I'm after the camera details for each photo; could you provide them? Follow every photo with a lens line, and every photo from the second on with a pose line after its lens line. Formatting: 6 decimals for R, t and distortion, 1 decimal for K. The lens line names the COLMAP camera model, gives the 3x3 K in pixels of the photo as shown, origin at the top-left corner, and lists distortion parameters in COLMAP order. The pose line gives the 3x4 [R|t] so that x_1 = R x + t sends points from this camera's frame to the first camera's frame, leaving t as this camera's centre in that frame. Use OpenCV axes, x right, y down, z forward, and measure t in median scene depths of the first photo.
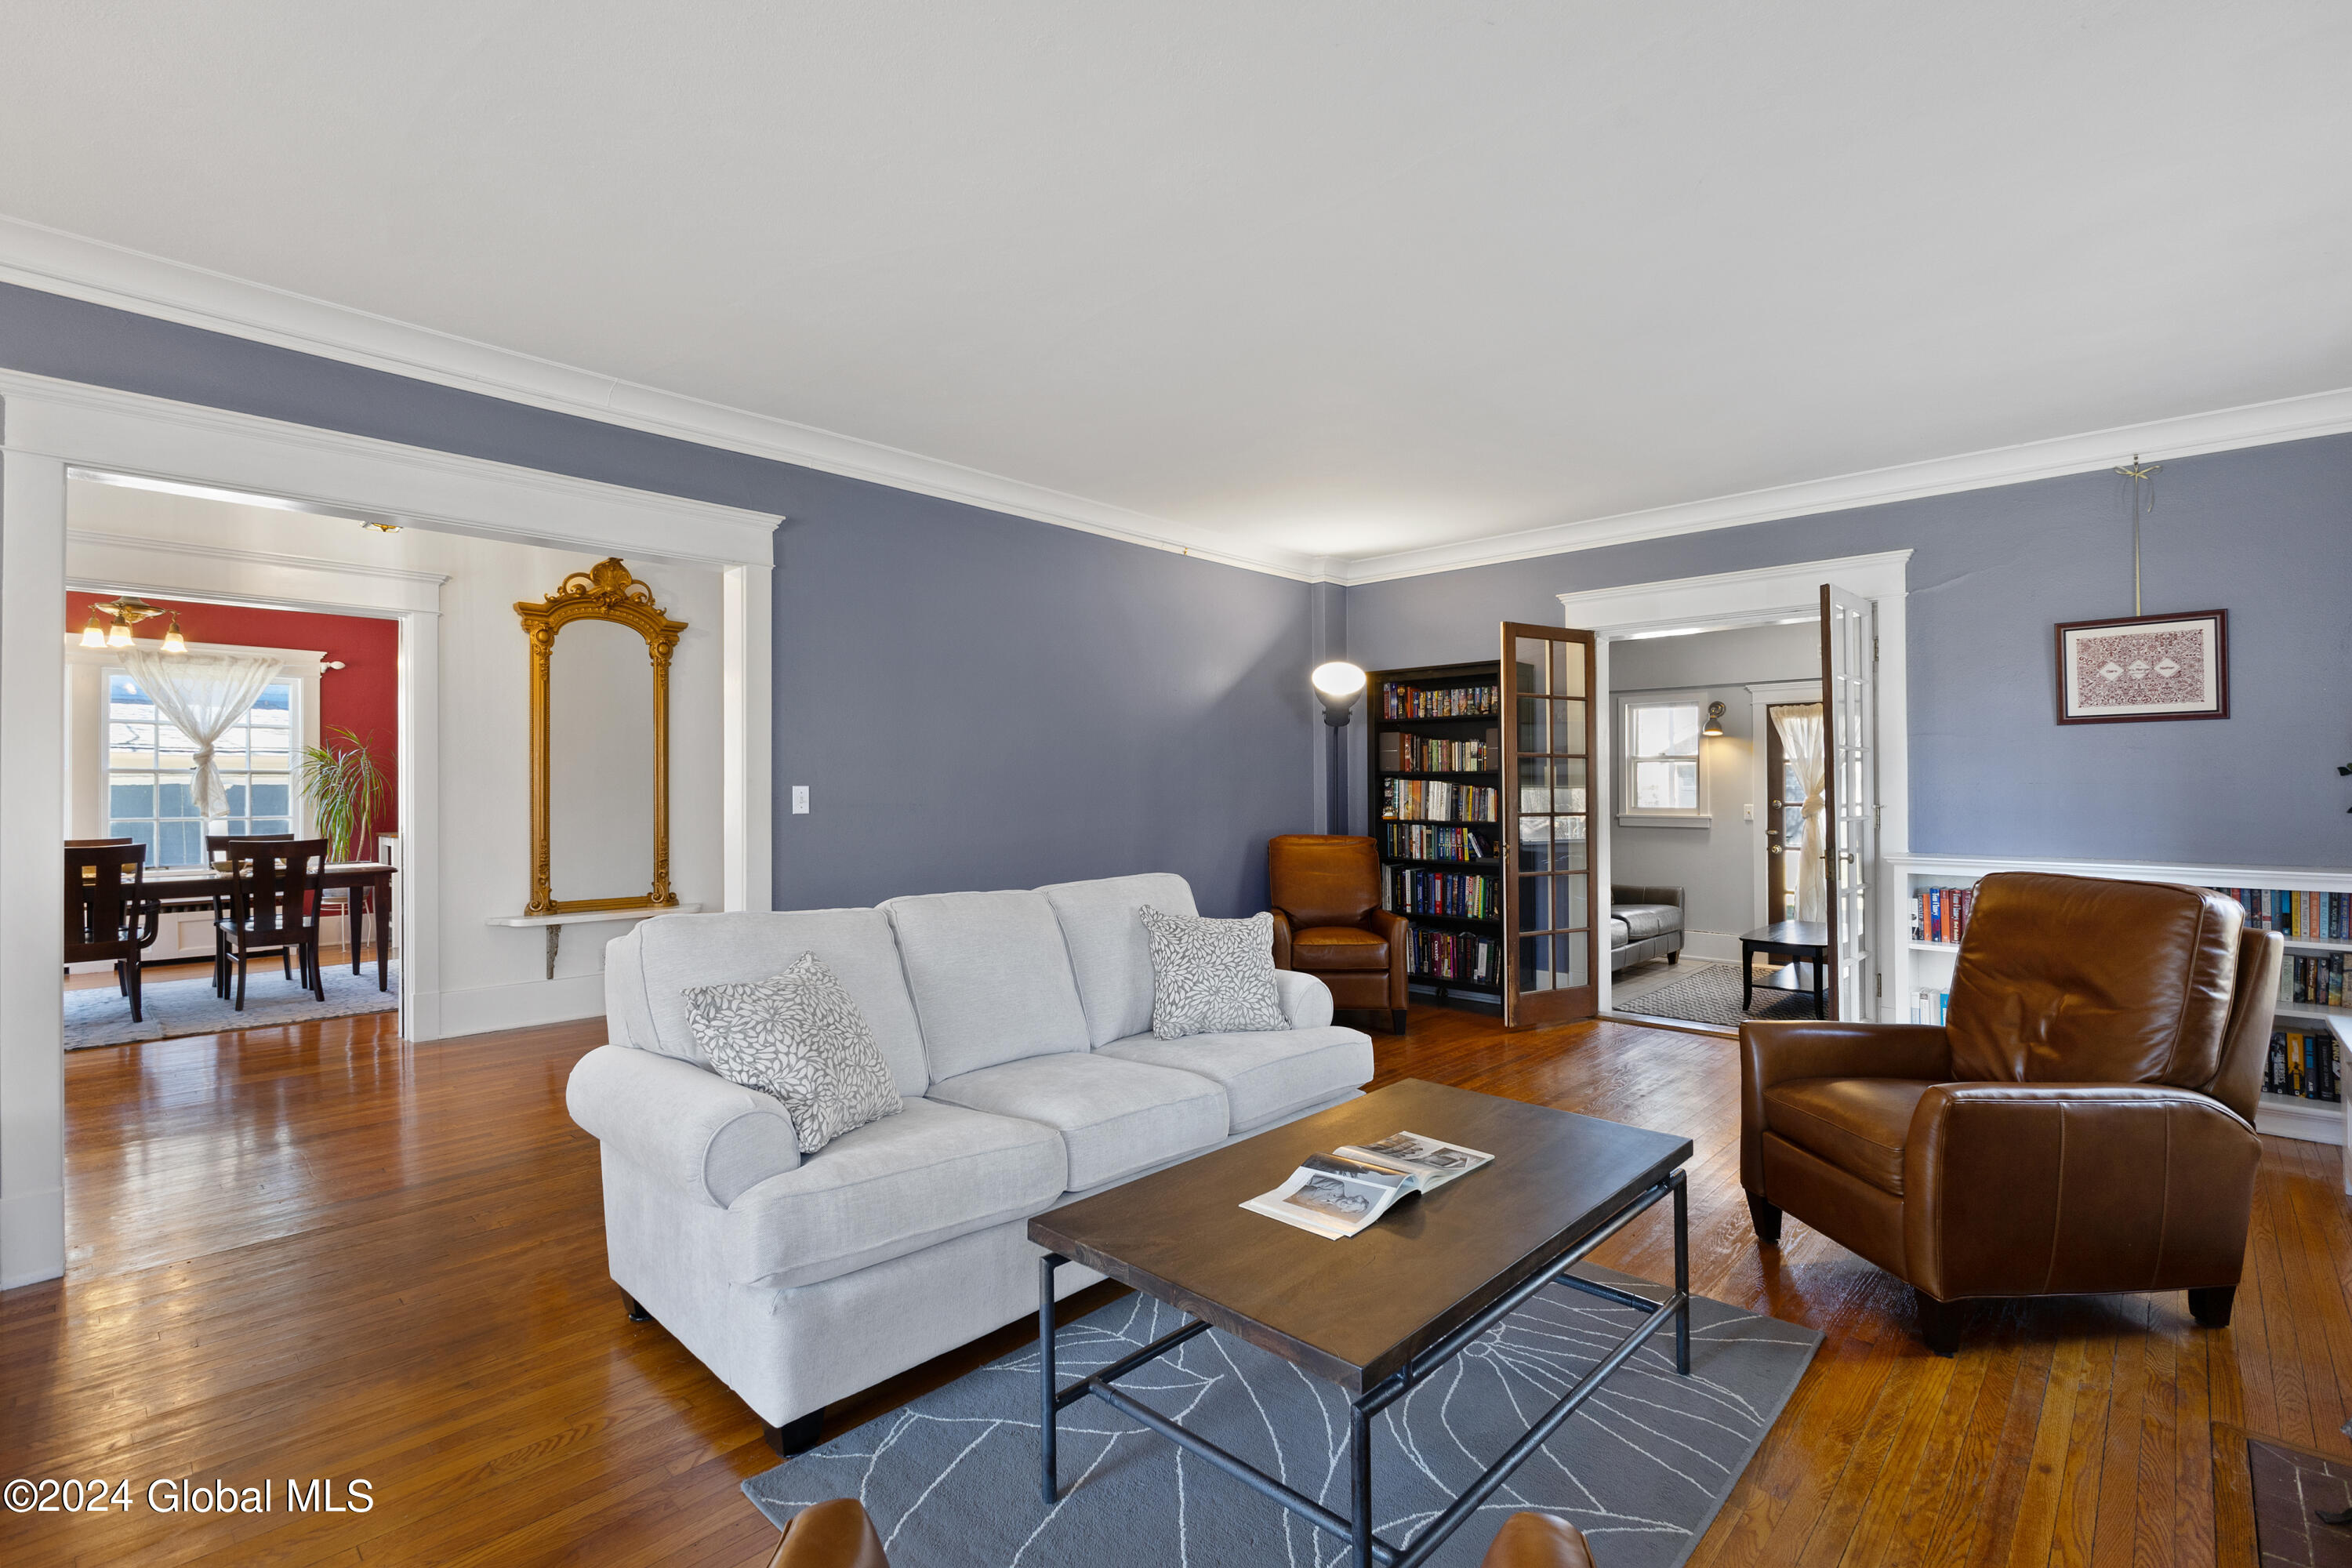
lens RADIAL K [[1074.5, 0, 1176.0], [0, 1074.5, 784.0], [0, 0, 1]] dist [-0.000759, -0.000314]
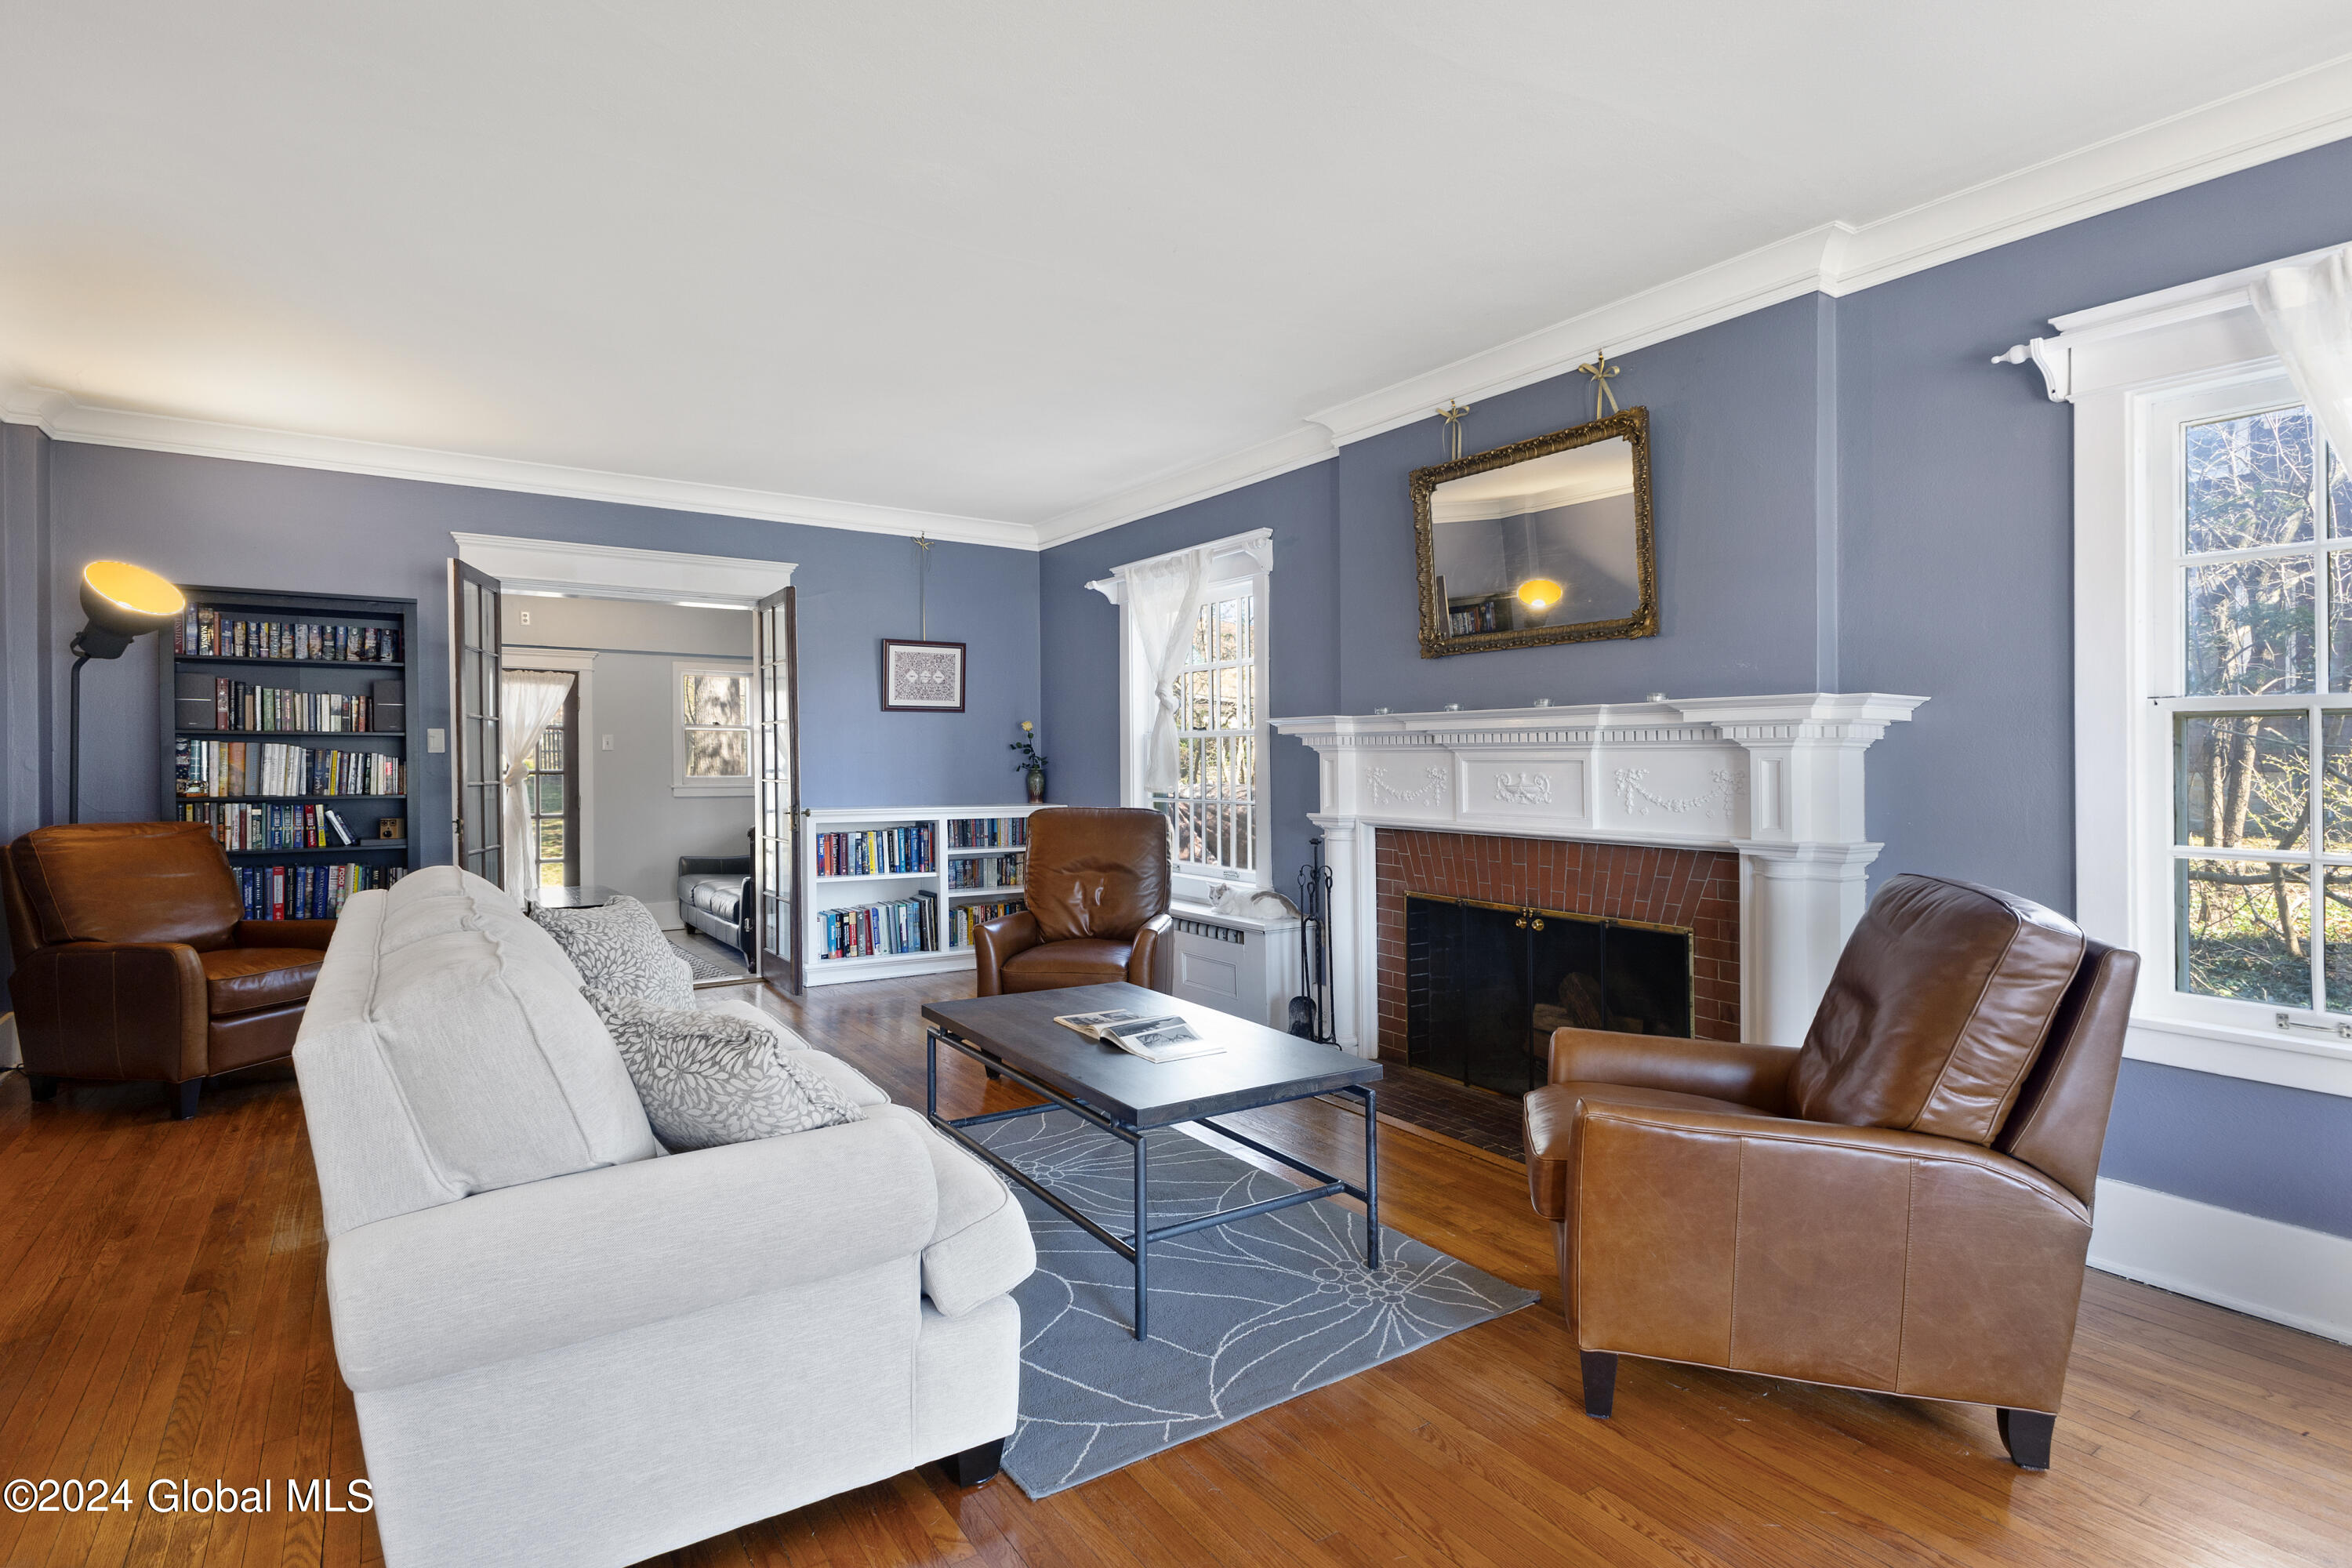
lens RADIAL K [[1178.8, 0, 1176.0], [0, 1178.8, 784.0], [0, 0, 1]] dist [0.001091, 0.000015]
pose [[0.229057, -0.016711, 0.973269, -0.416699], [-0.006954, 0.999799, 0.018803, 0.005630], [-0.973388, -0.011075, 0.228895, 0.199937]]
